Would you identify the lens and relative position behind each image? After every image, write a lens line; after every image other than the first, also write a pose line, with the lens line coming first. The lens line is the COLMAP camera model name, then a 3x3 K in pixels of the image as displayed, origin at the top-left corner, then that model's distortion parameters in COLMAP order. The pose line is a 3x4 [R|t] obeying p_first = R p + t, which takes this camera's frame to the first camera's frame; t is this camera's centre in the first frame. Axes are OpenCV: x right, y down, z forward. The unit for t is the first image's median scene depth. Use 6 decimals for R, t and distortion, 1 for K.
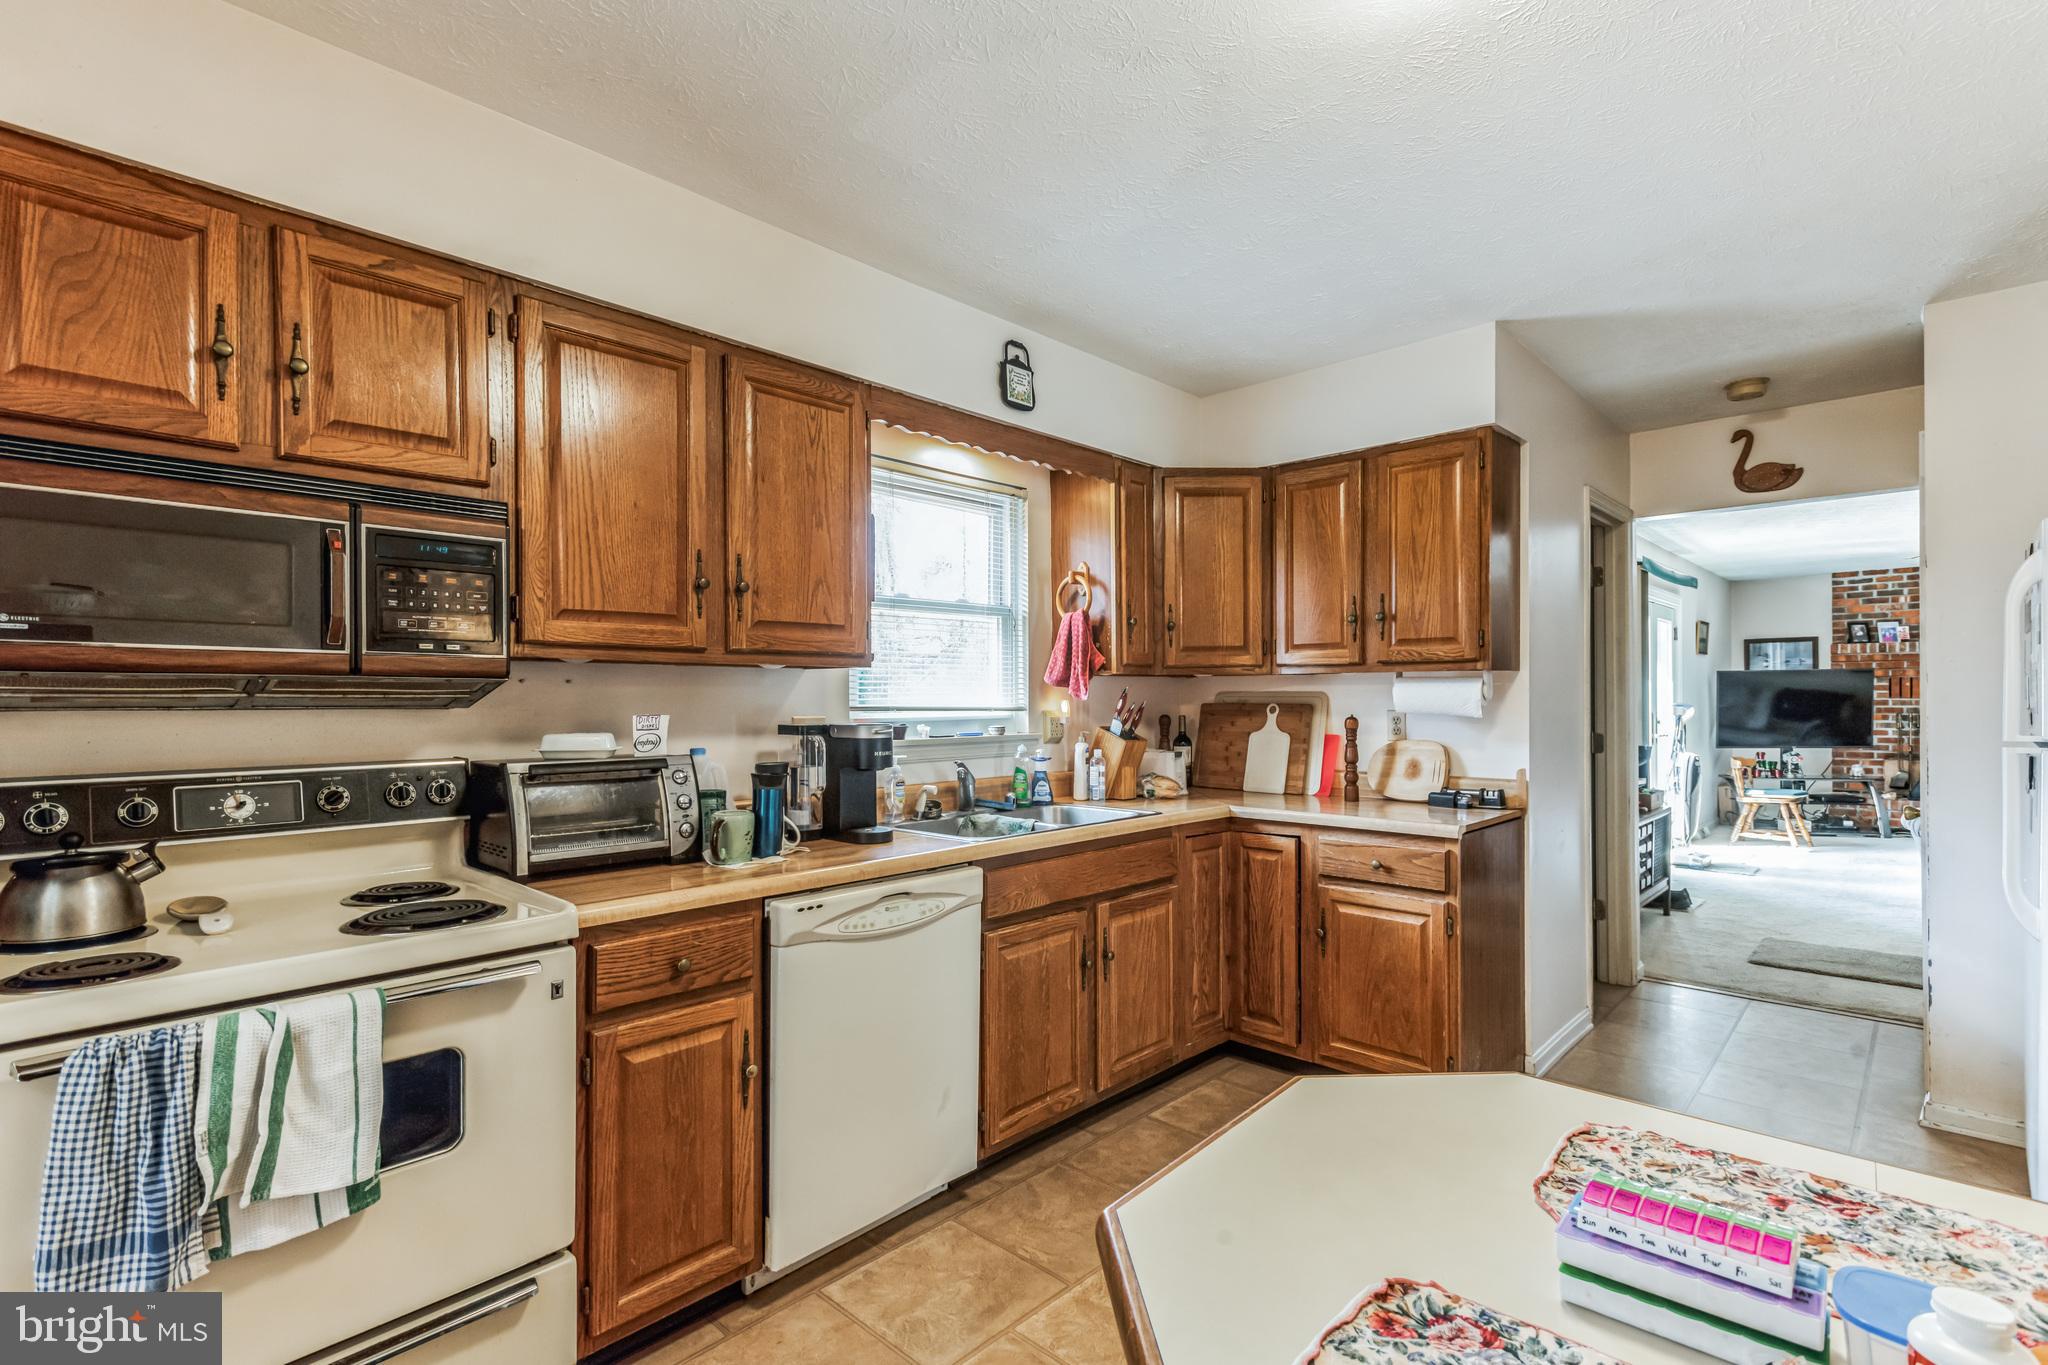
lens RADIAL K [[961.8, 0, 1022.6], [0, 961.8, 699.7], [0, 0, 1]] dist [0.009538, -0.003030]
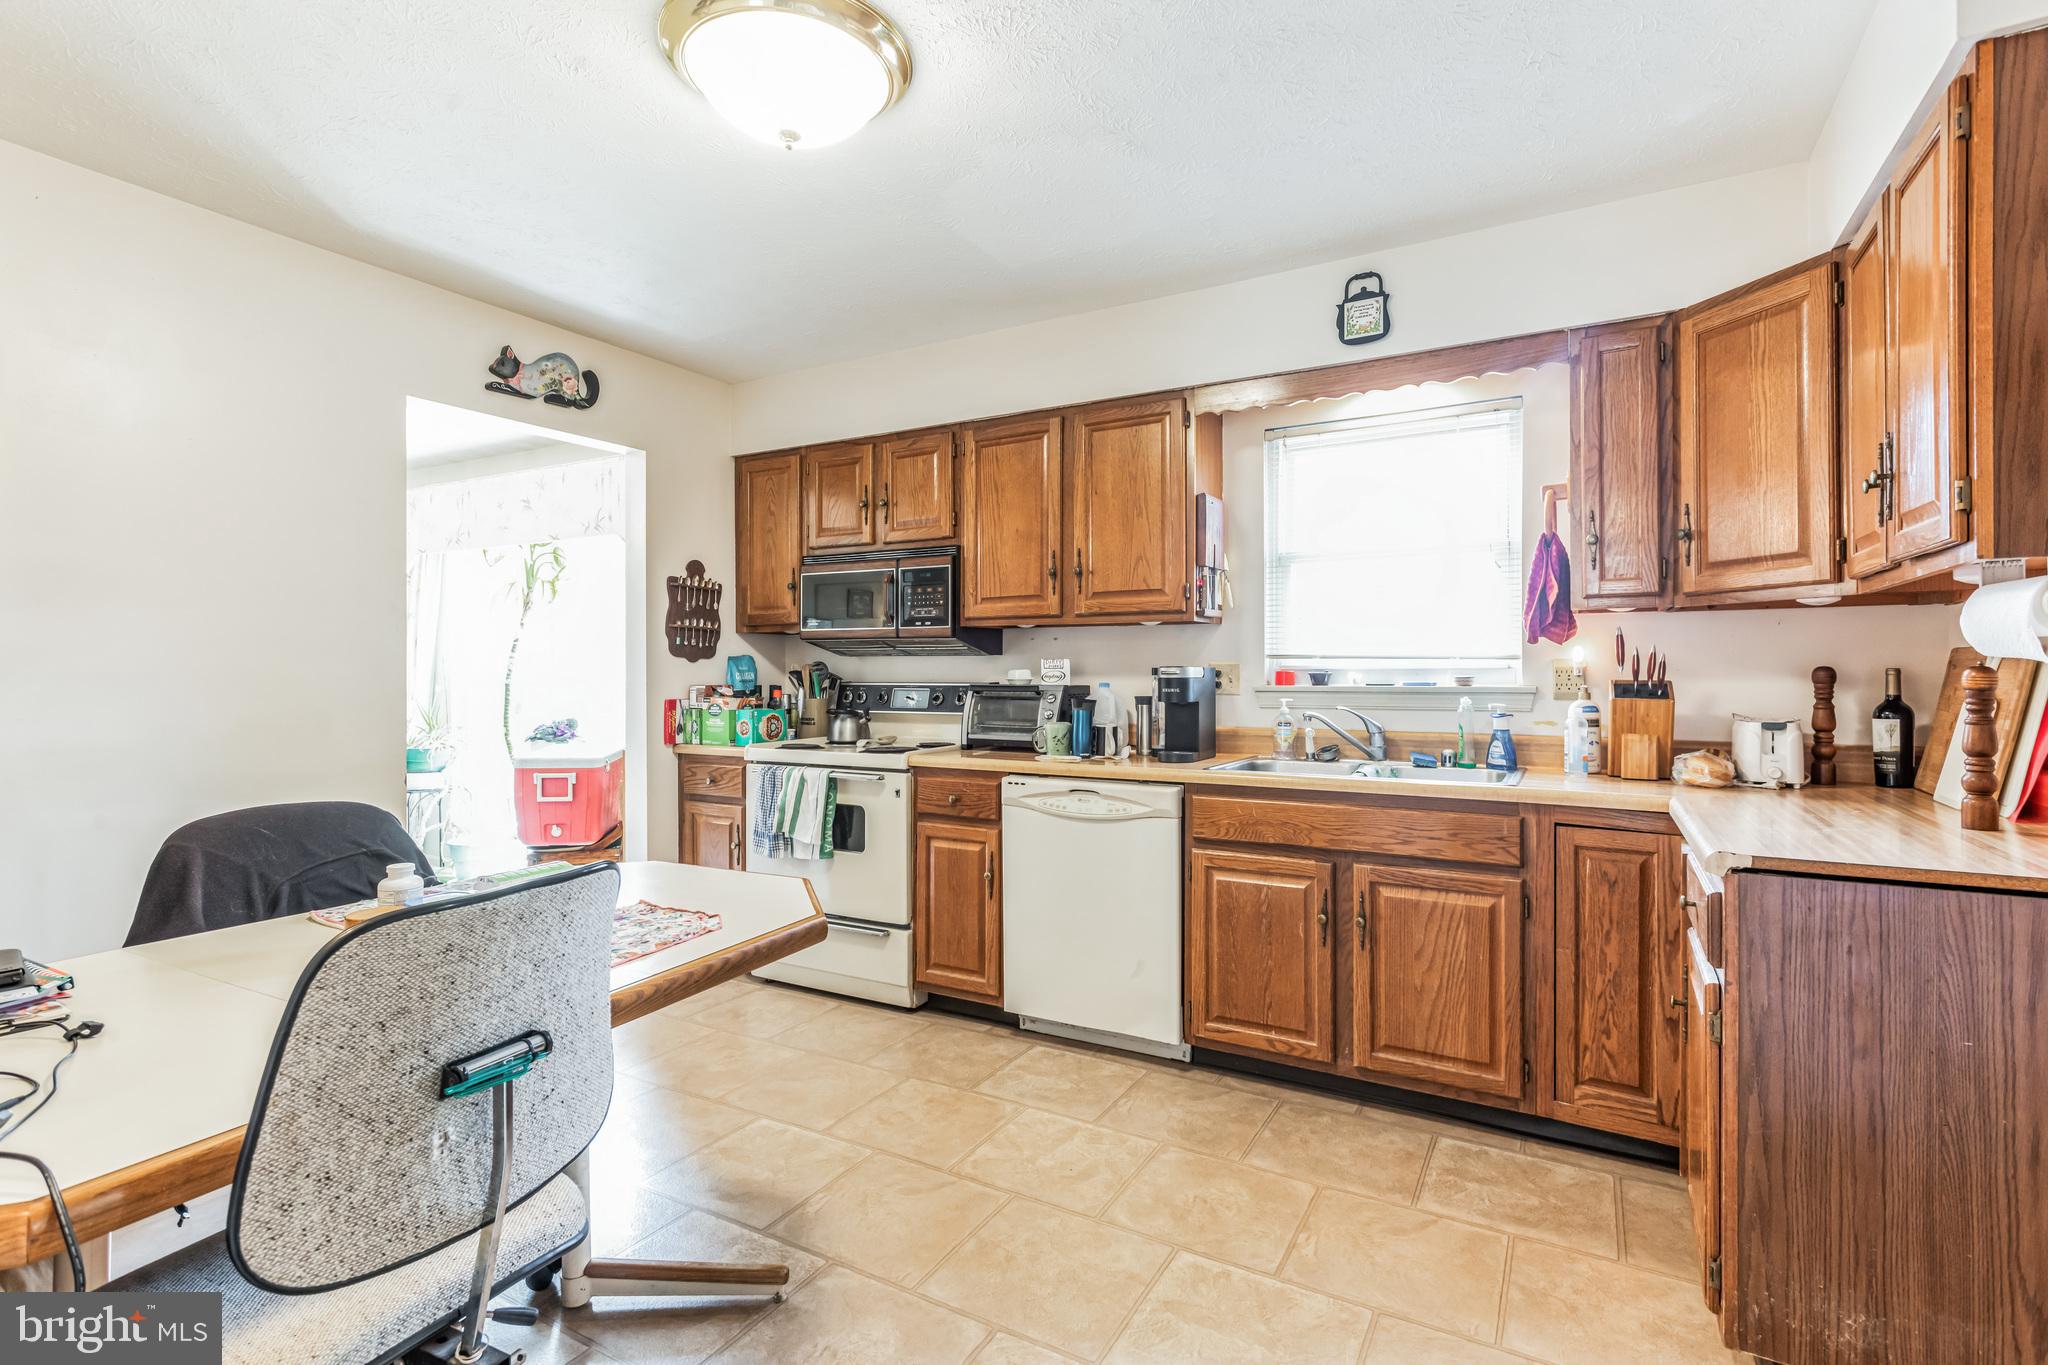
lens RADIAL K [[961.8, 0, 1020.8], [0, 961.8, 668.3], [0, 0, 1]] dist [0.009538, -0.003030]
pose [[0.230229, 0.000118, -0.973136, 0.750181], [-0.001658, 0.999999, -0.000271, 0.021135], [0.973135, 0.001676, 0.230229, 0.391450]]
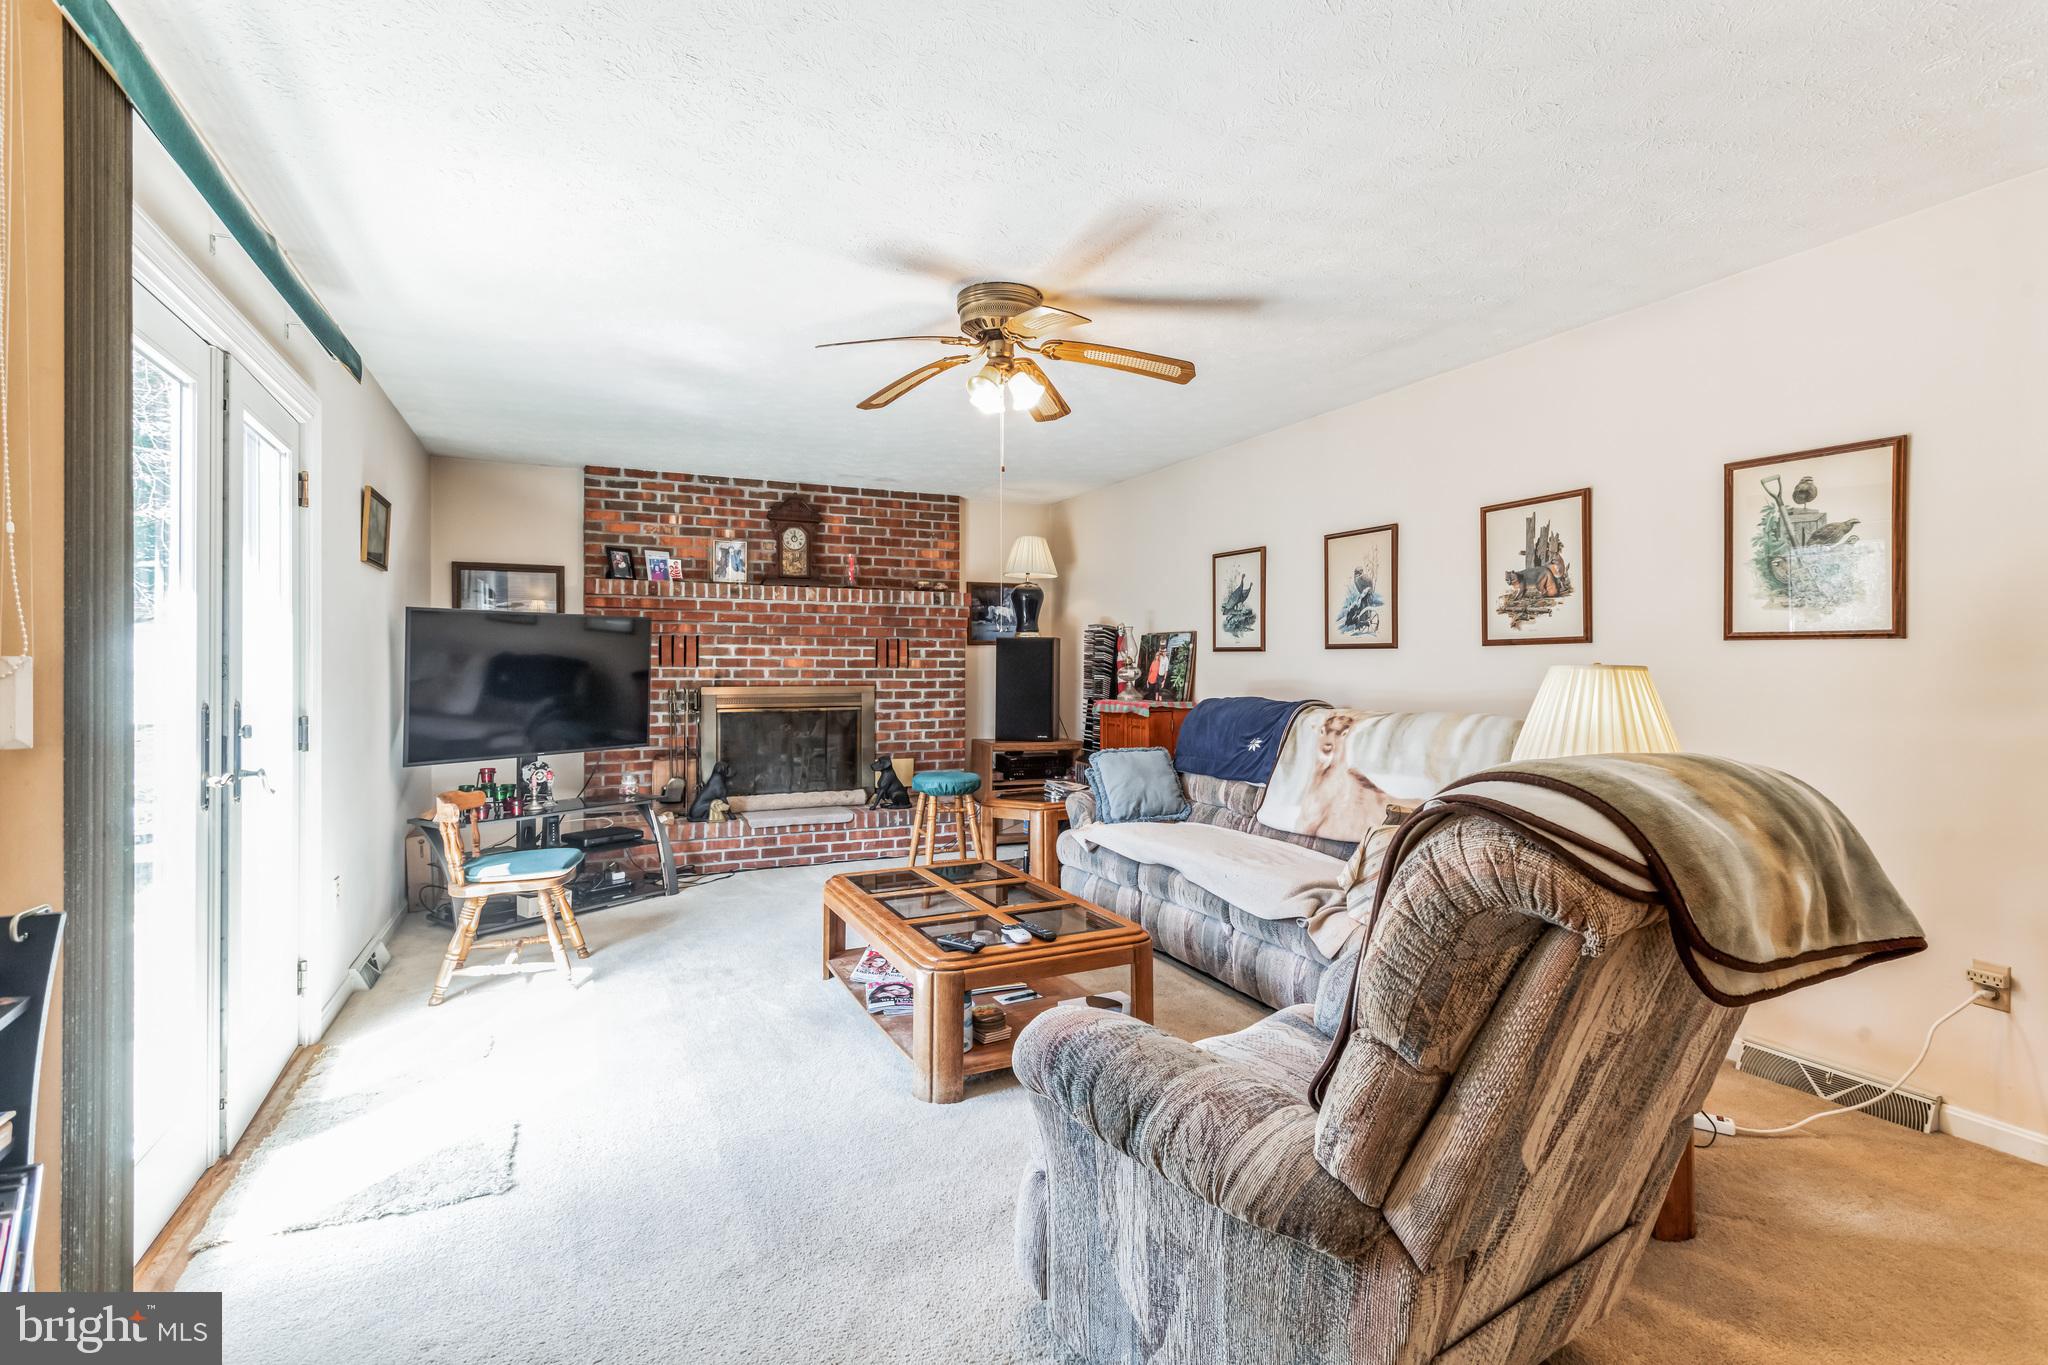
lens RADIAL K [[961.8, 0, 1045.1], [0, 961.8, 671.6], [0, 0, 1]] dist [0.009538, -0.003030]
pose [[0.350512, 0.004465, 0.936547, 0.960749], [-0.003710, 0.999987, -0.003379, 0.008276], [-0.936551, -0.002291, 0.350524, 1.345313]]
